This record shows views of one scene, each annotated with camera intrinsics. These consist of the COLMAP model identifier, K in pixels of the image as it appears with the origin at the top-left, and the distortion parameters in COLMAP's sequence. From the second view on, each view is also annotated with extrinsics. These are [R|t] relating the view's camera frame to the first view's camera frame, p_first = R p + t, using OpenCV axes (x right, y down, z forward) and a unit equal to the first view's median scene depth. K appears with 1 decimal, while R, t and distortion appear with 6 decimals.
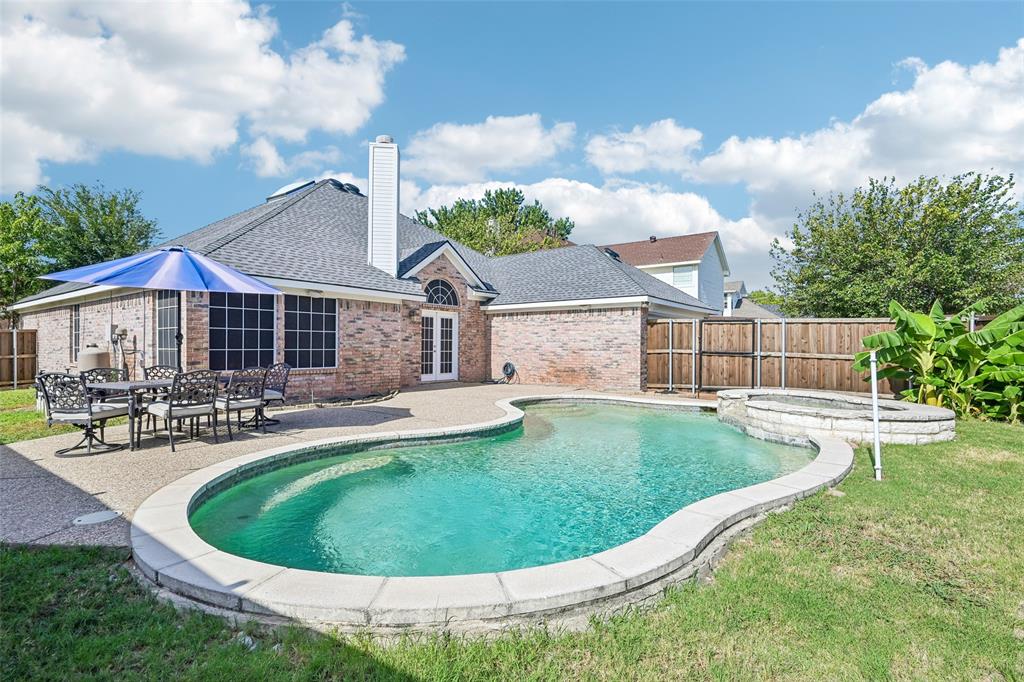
lens RADIAL K [[484.6, 0, 513.5], [0, 484.6, 344.6], [0, 0, 1]] dist [0.000273, -0.000231]
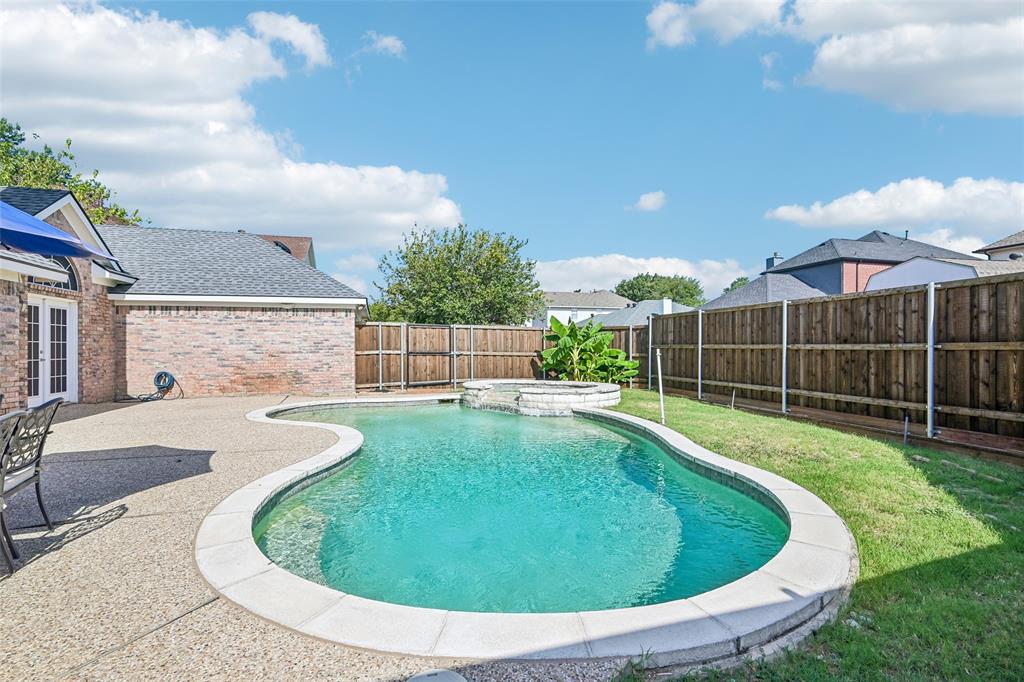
lens RADIAL K [[455.1, 0, 514.7], [0, 455.1, 345.3], [0, 0, 1]] dist [0.001115, 0.000448]
pose [[0.602282, -0.007190, 0.798251, -0.283666], [0.006984, 0.999969, 0.003738, -0.003411], [-0.798253, 0.003323, 0.602313, 0.152890]]
